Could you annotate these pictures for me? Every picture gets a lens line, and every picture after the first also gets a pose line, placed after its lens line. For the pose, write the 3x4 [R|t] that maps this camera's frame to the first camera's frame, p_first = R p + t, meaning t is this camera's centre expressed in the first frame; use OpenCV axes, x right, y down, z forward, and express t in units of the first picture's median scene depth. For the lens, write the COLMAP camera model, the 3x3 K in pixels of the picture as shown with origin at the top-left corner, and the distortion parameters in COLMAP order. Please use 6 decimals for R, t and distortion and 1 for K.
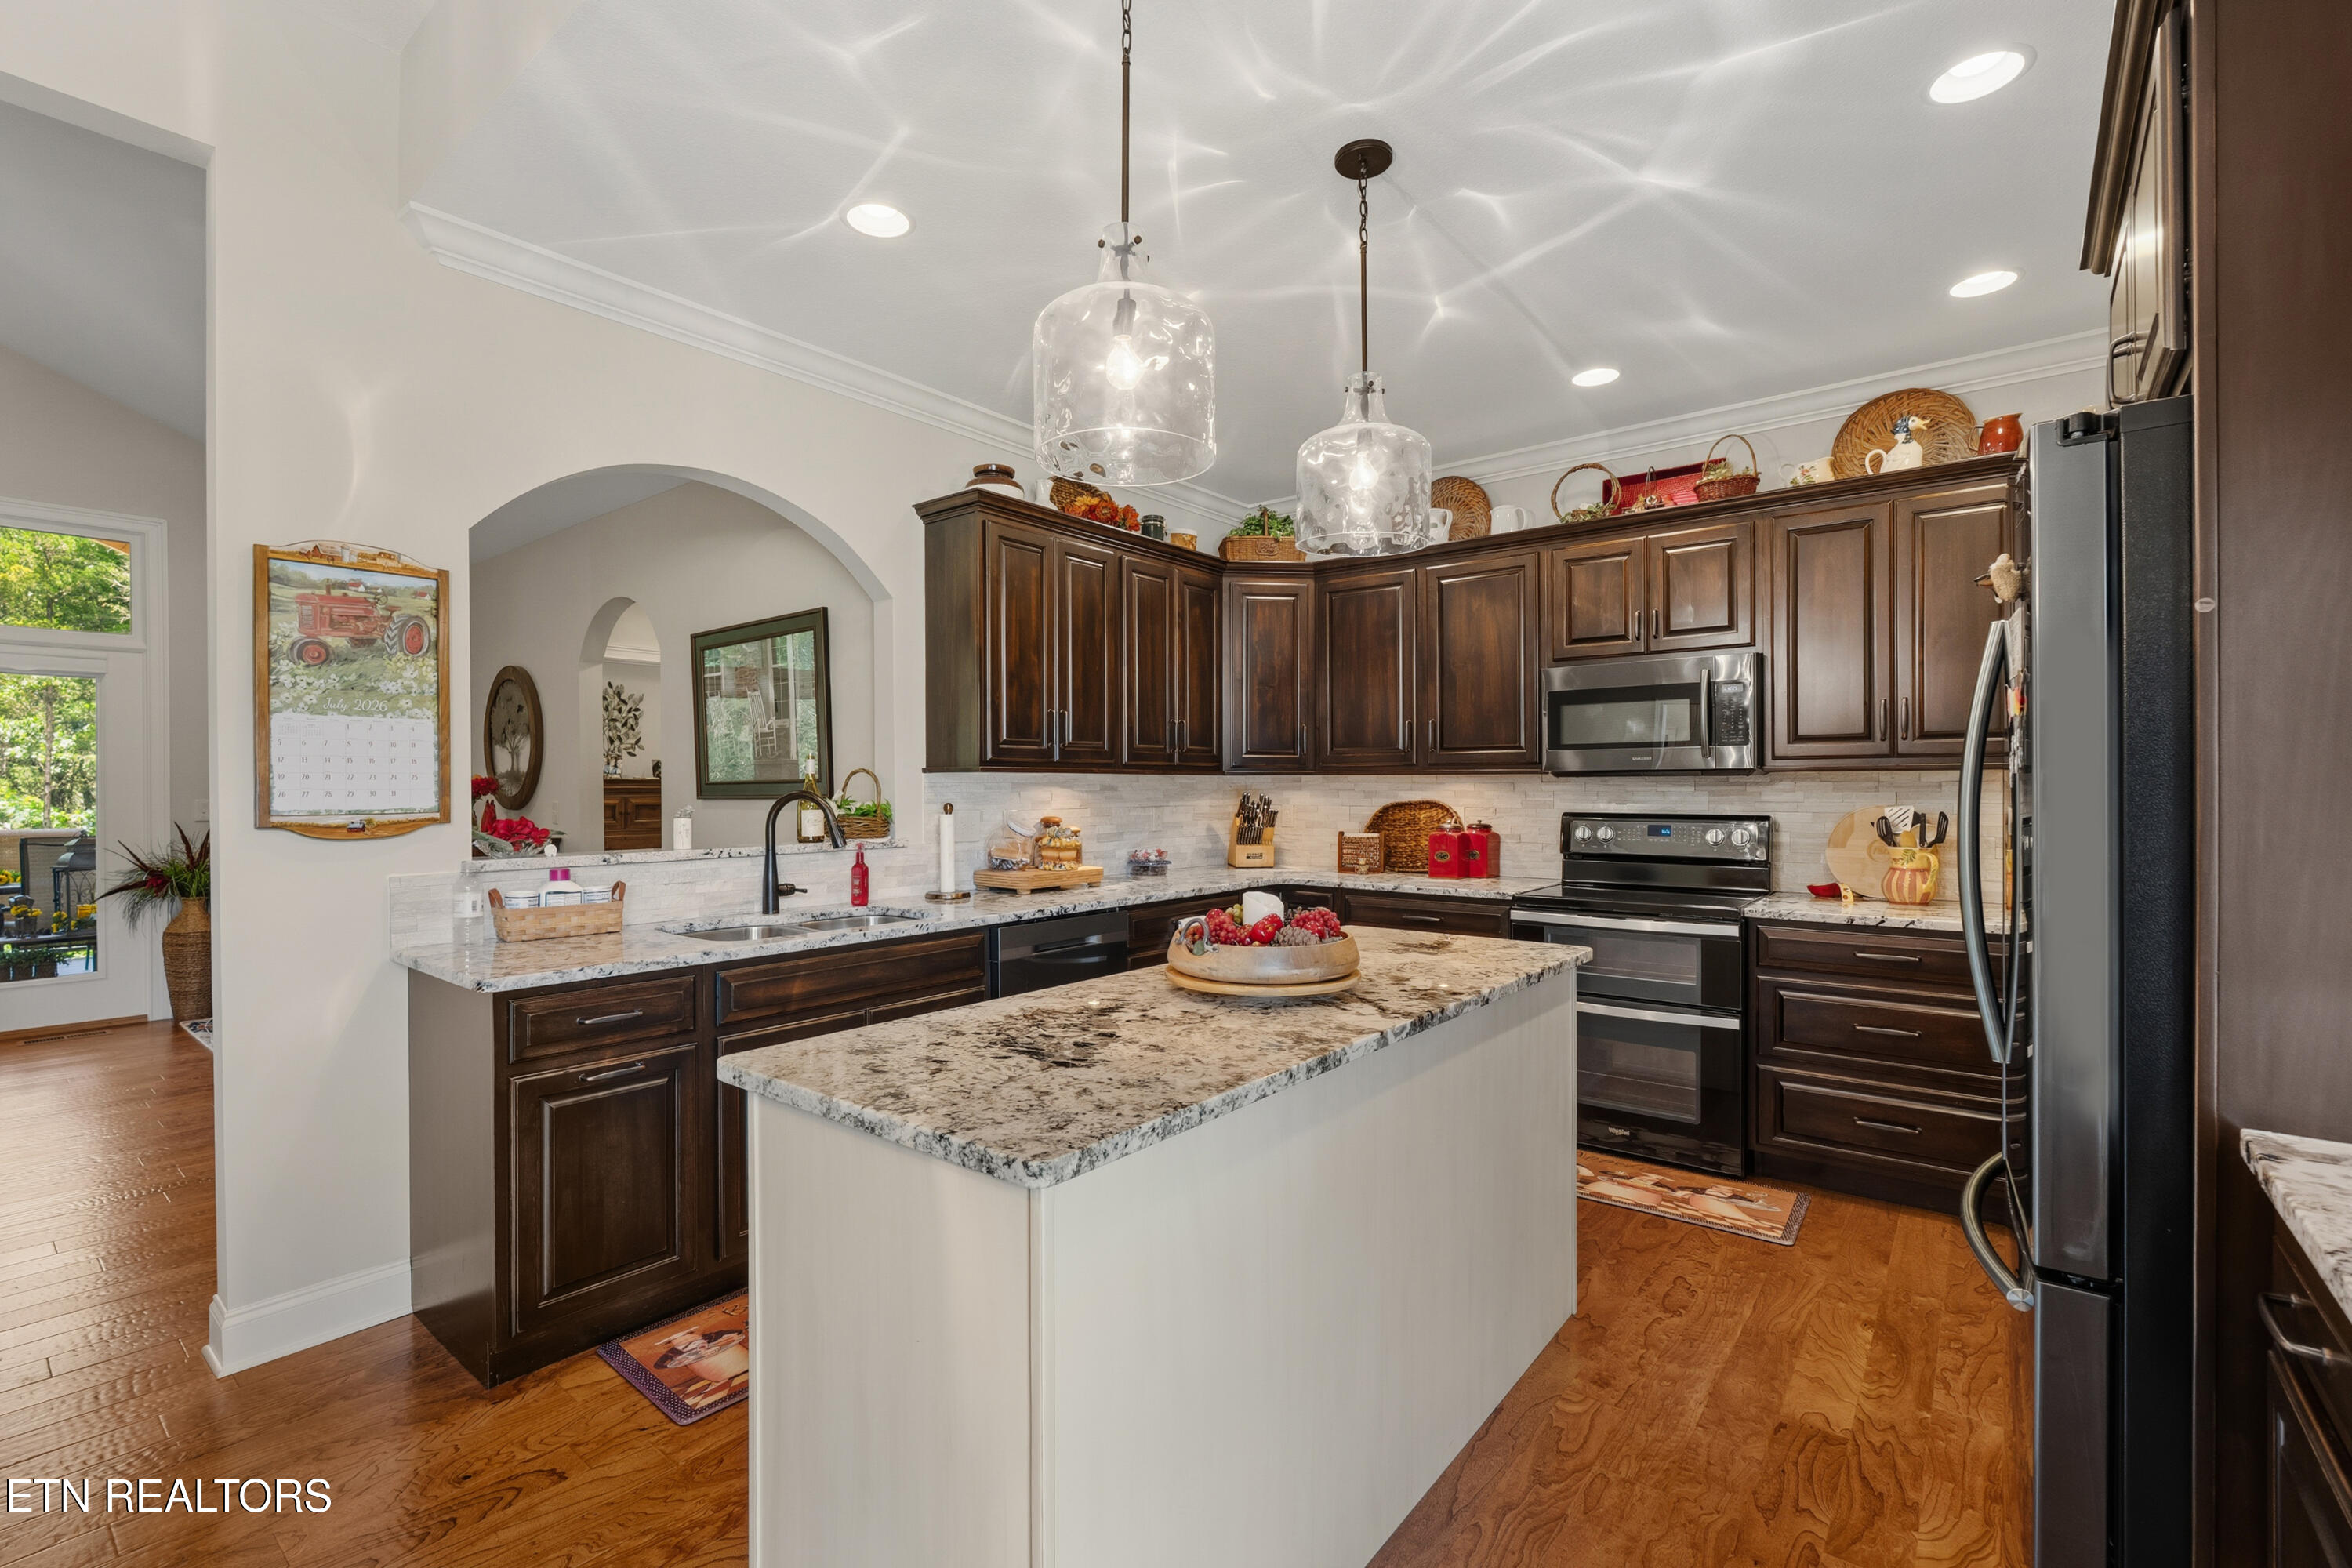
lens RADIAL K [[1036.3, 0, 1180.4], [0, 1036.3, 790.6], [0, 0, 1]] dist [-0.003626, -0.000544]
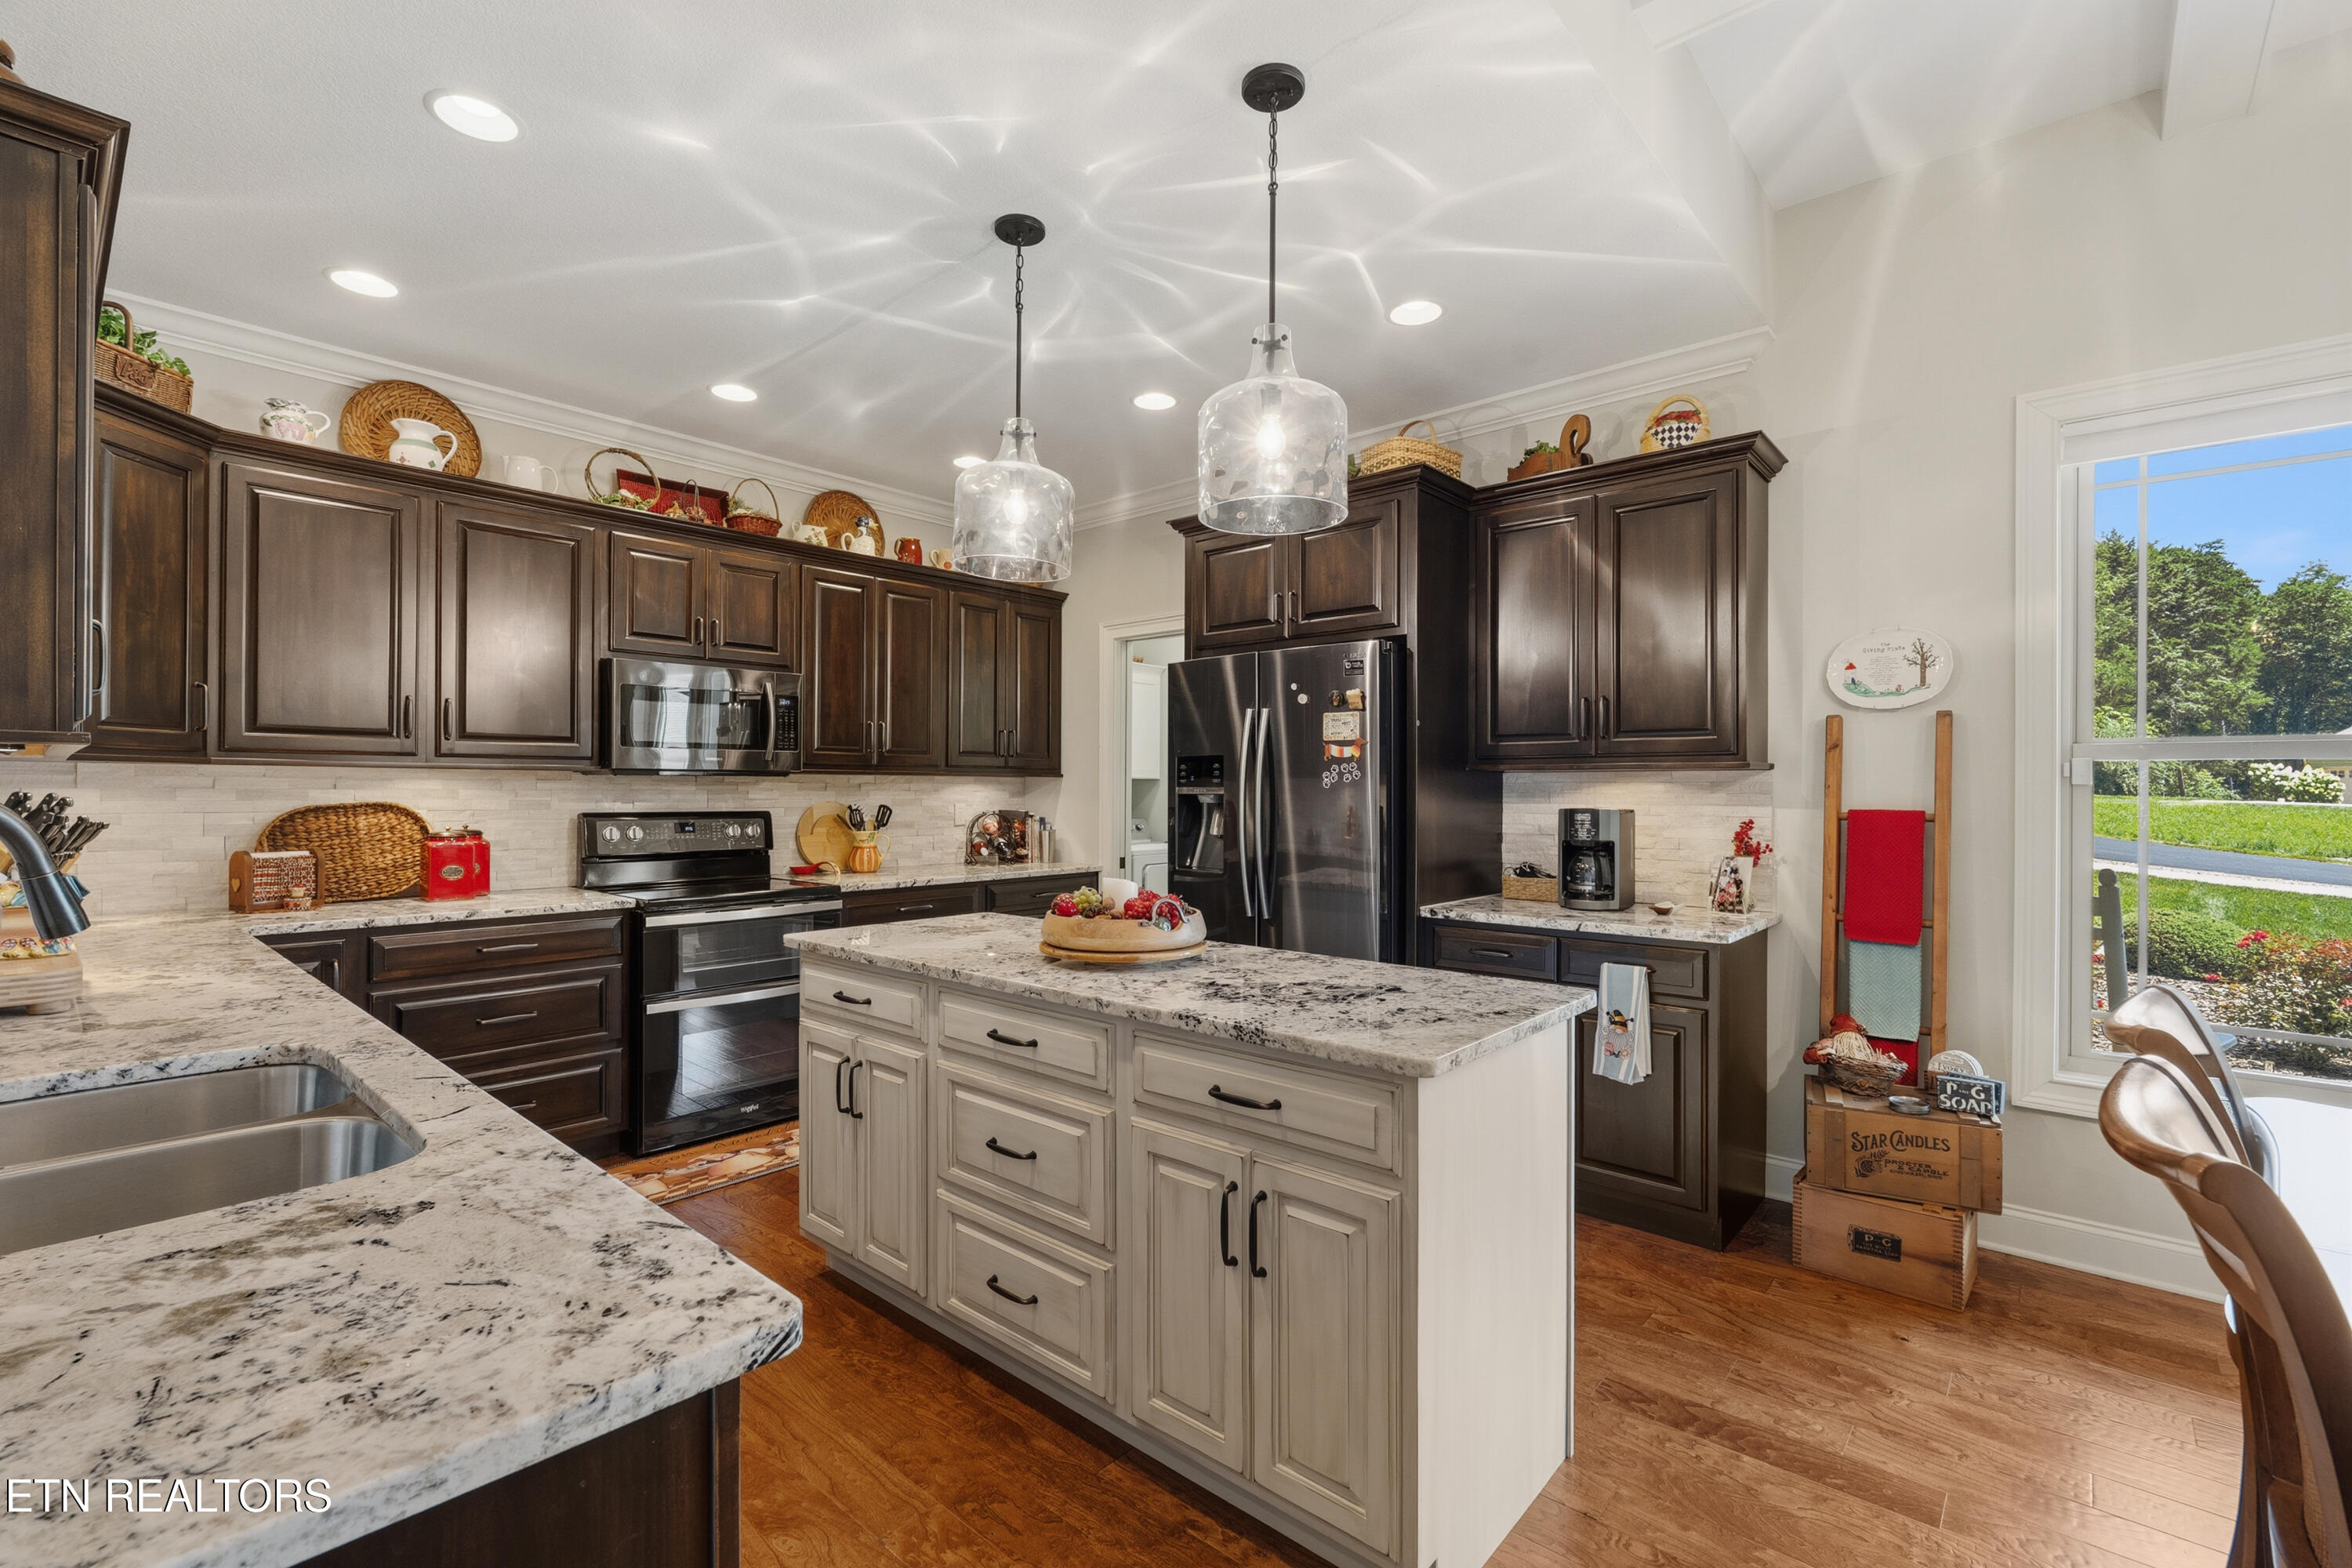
lens RADIAL K [[1036.3, 0, 1164.8], [0, 1036.3, 790.7], [0, 0, 1]] dist [-0.003626, -0.000544]
pose [[0.049143, 0.001540, 0.998791, -0.628949], [-0.001194, 0.999998, -0.001483, 0.002291], [-0.998791, -0.001120, 0.049145, 0.523534]]
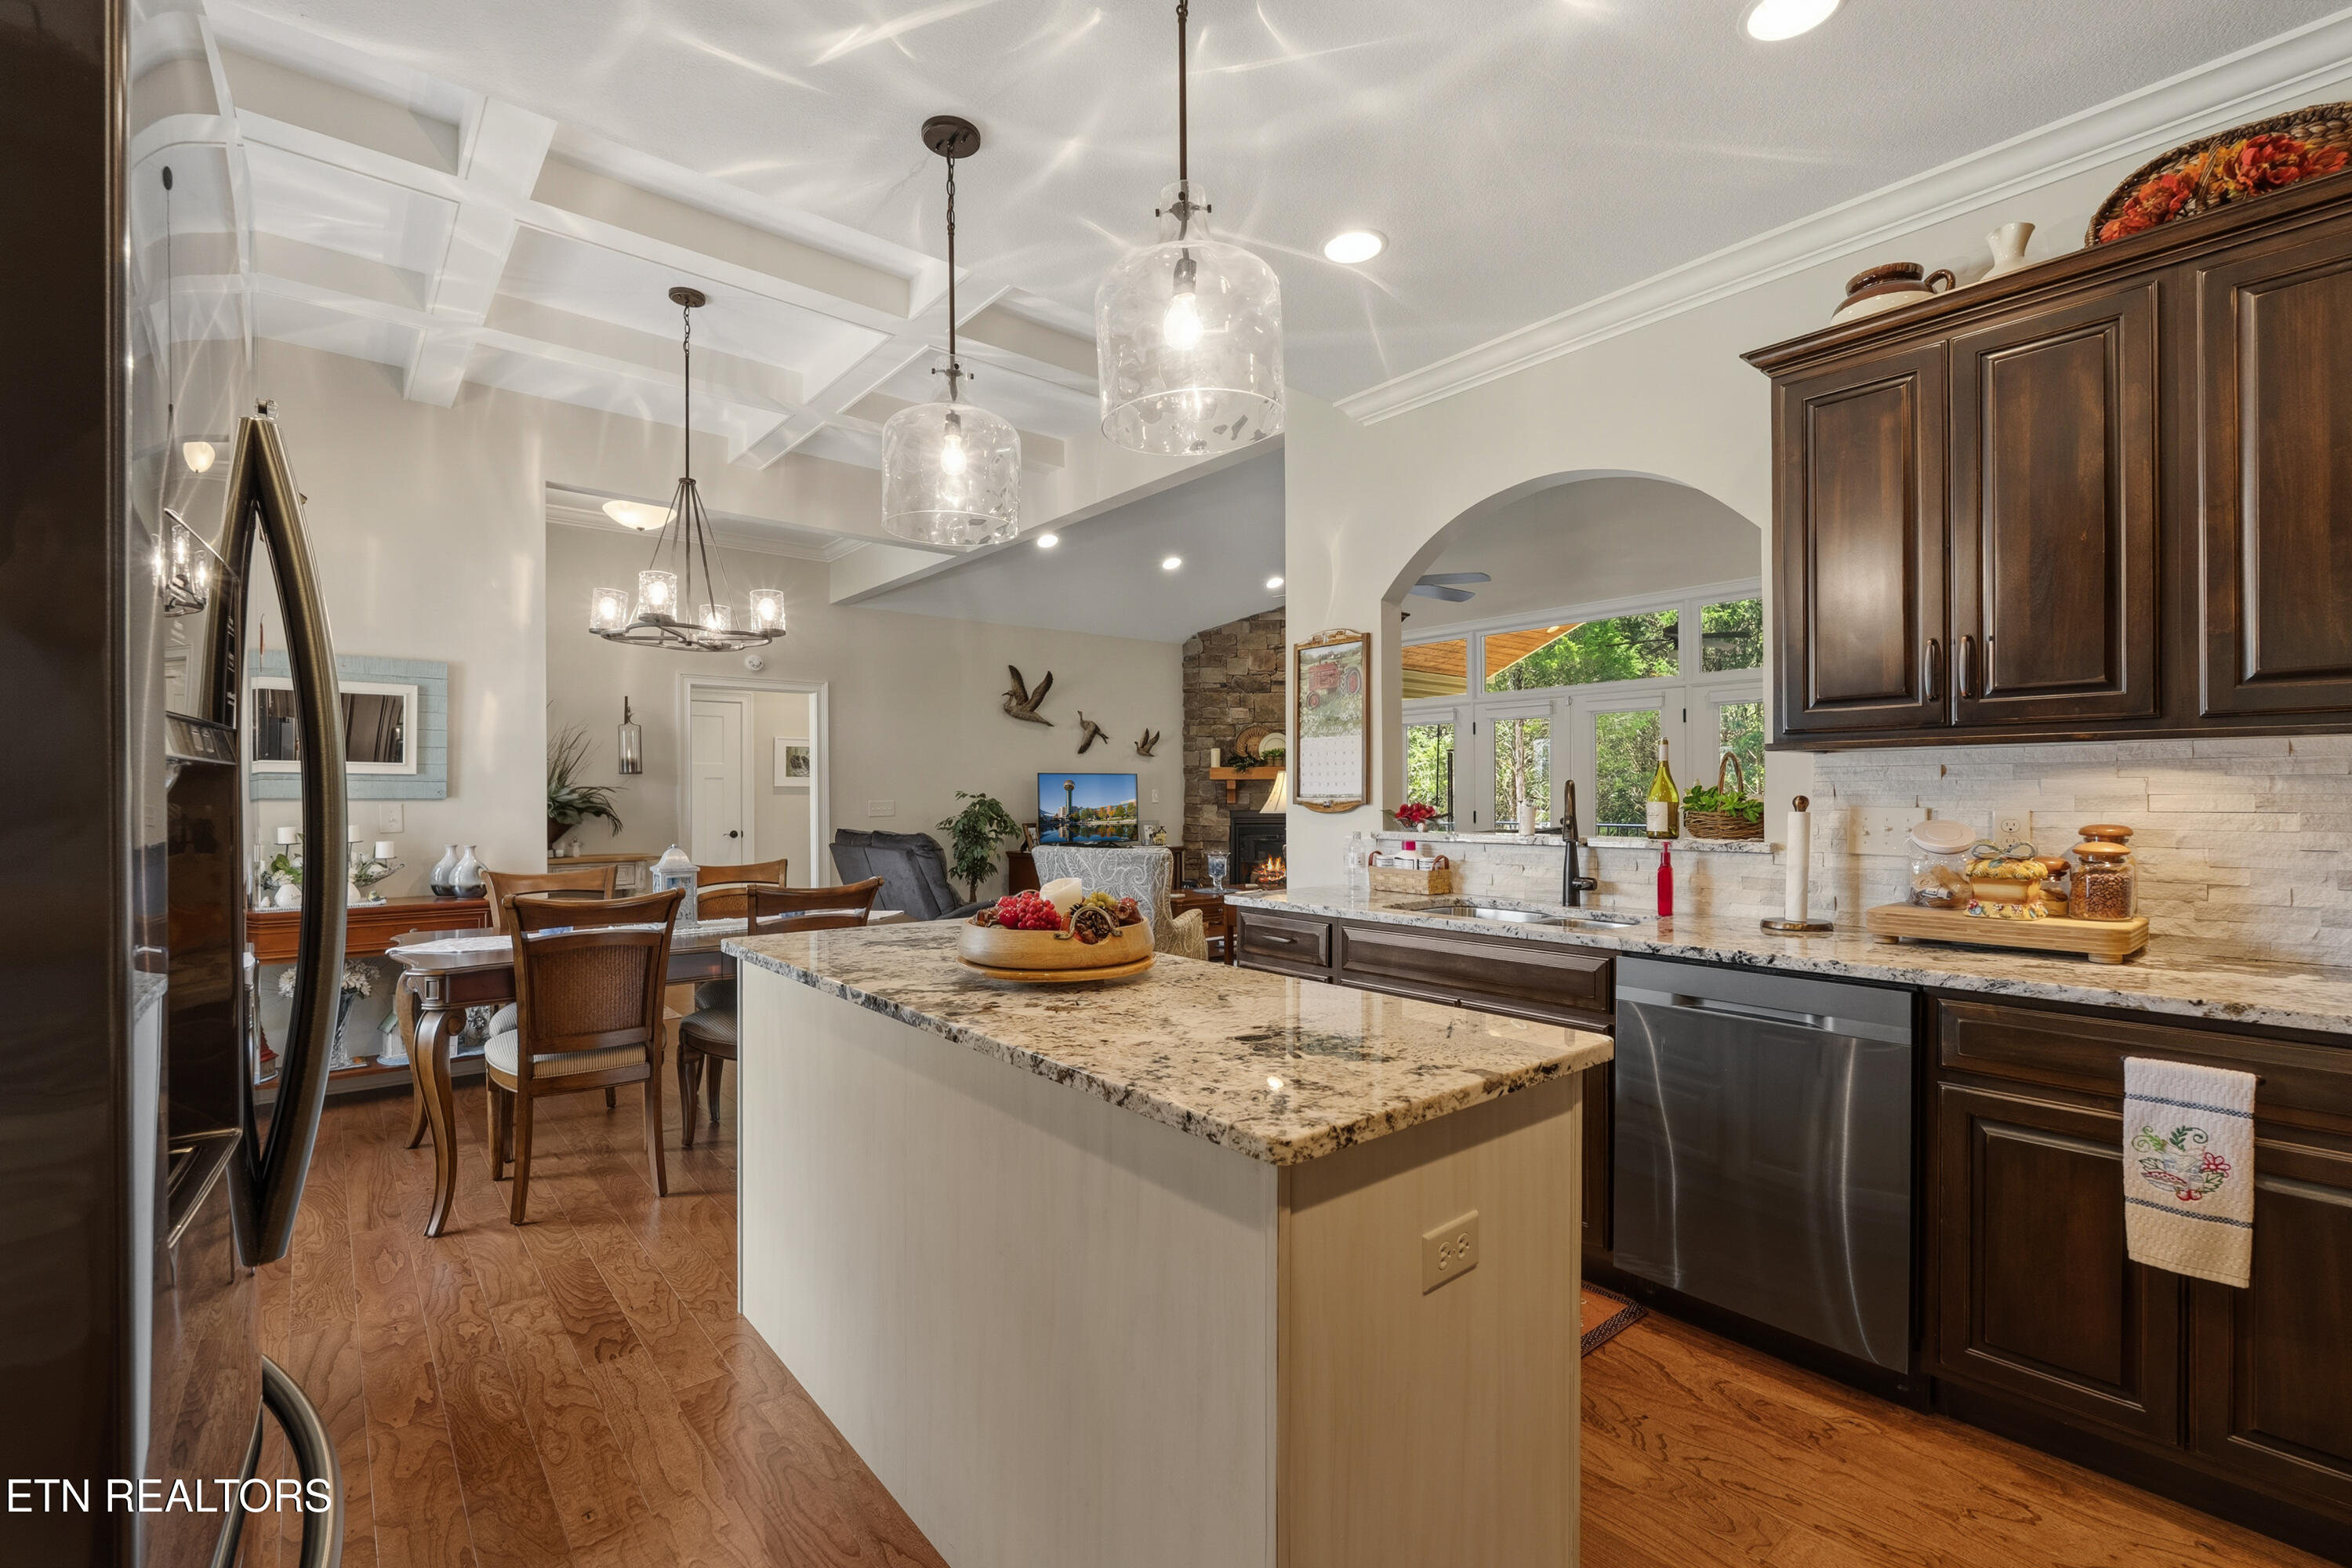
lens RADIAL K [[1036.3, 0, 1164.1], [0, 1036.3, 786.5], [0, 0, 1]] dist [-0.003626, -0.000544]
pose [[-0.202606, -0.004910, -0.979248, 0.590104], [-0.000109, 0.999988, -0.004991, 0.010027], [0.979260, -0.000904, -0.202604, 0.756751]]
